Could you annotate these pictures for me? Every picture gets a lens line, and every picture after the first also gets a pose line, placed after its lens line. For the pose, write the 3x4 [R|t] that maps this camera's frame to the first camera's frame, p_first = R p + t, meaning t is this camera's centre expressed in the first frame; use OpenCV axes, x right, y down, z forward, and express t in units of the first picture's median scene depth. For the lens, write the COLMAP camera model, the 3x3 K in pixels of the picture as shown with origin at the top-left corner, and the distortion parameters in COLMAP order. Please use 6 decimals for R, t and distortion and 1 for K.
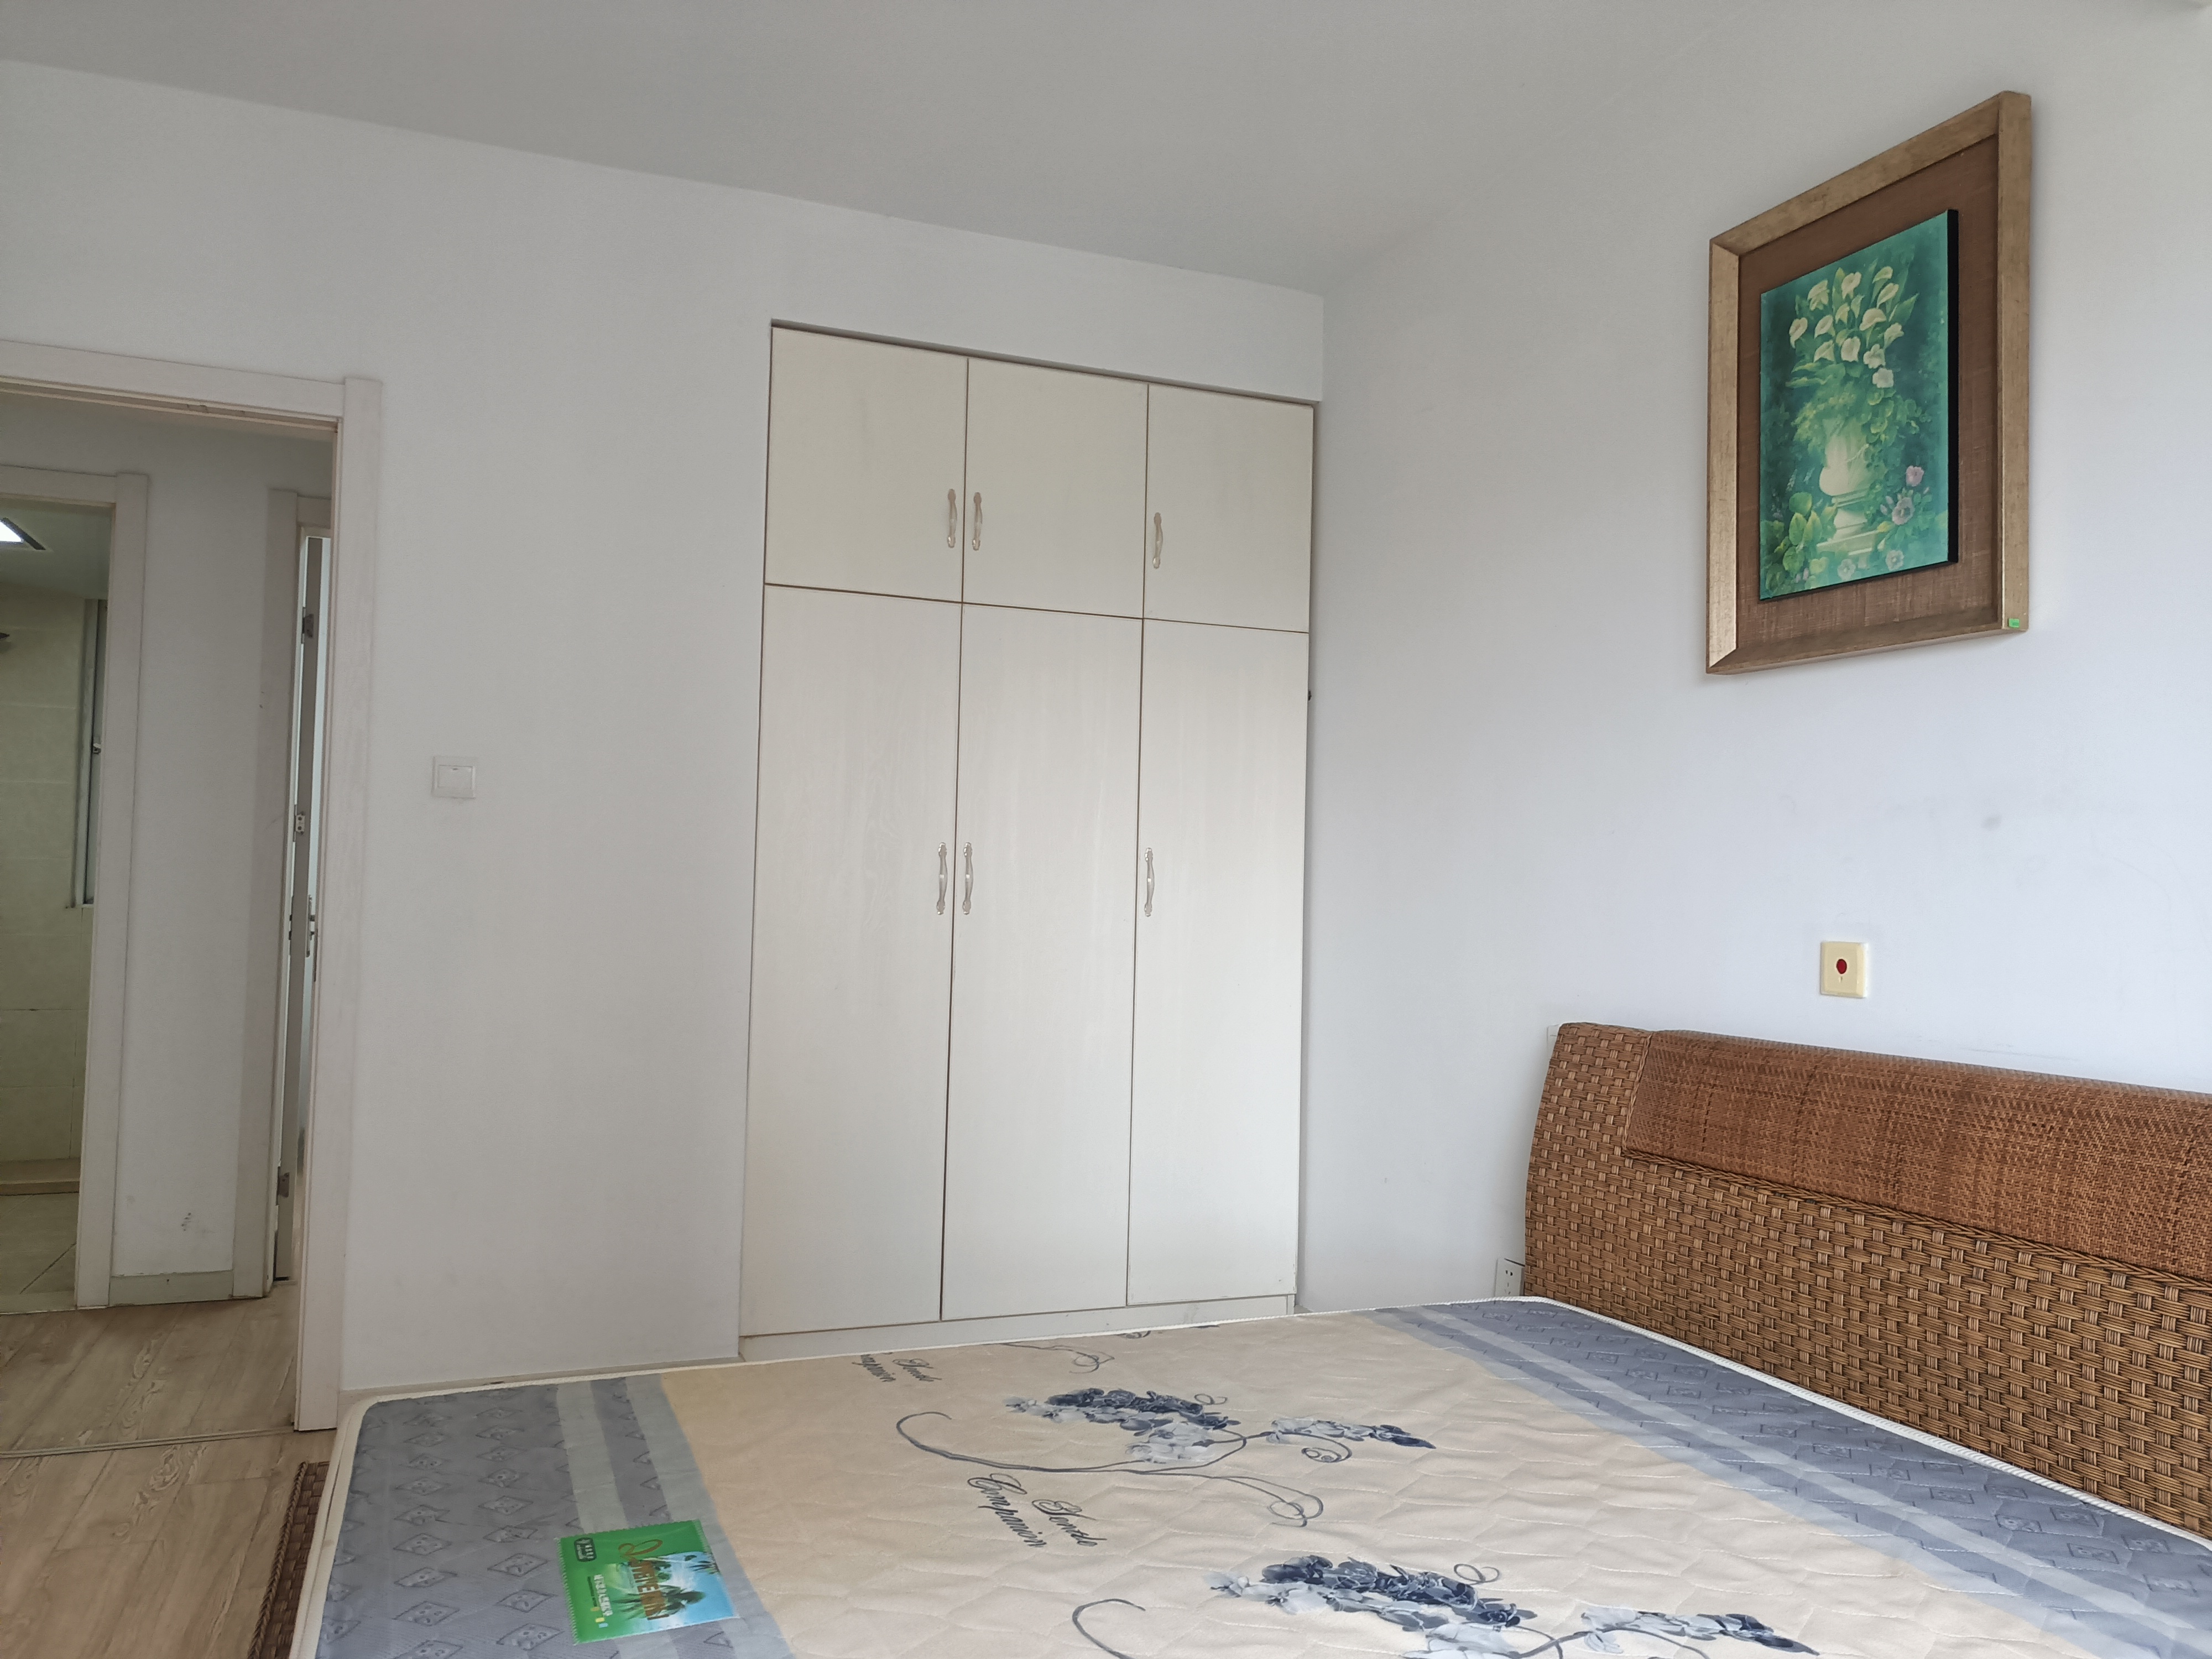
lens RADIAL K [[1672.9, 0, 1096.4], [0, 1672.9, 836.7], [0, 0, 1]] dist [0.034985, -0.024517]
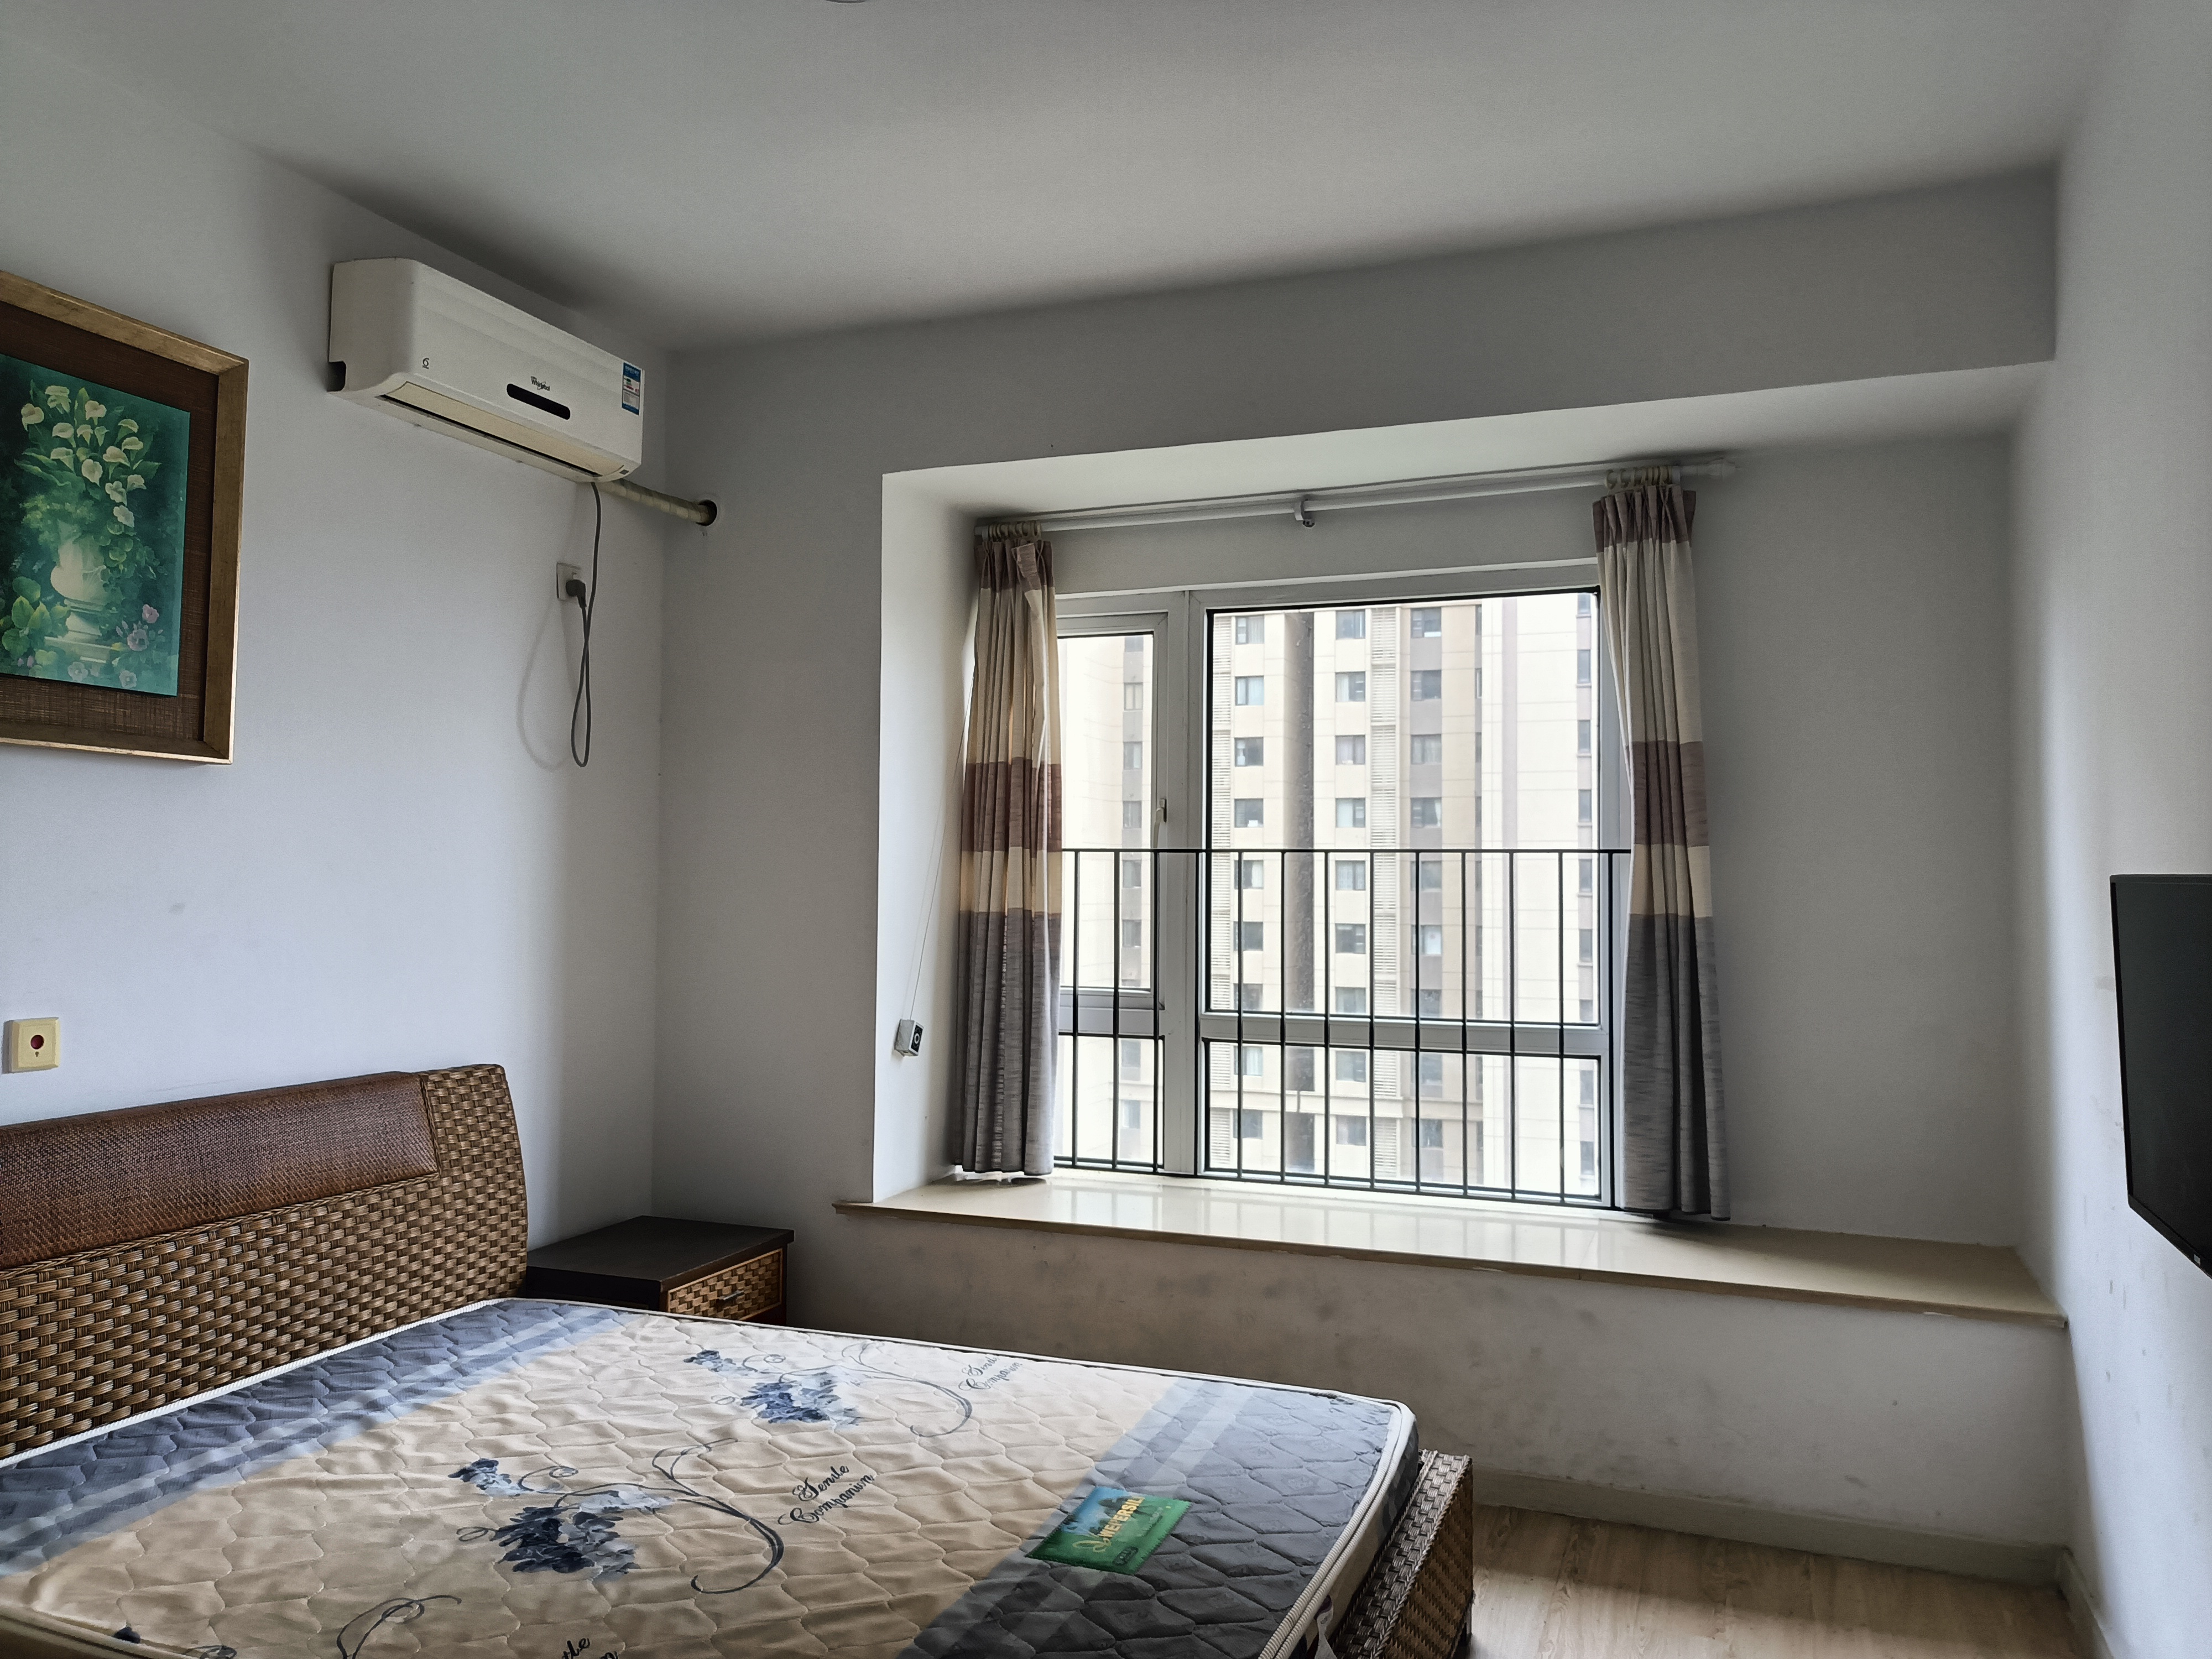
lens RADIAL K [[1672.9, 0, 1166.9], [0, 1672.9, 848.8], [0, 0, 1]] dist [0.034985, -0.024517]
pose [[-0.769204, -0.016696, 0.638785, -0.801708], [-0.049014, 0.998255, -0.032928, -0.045261], [-0.637121, -0.056638, -0.768680, 1.414090]]
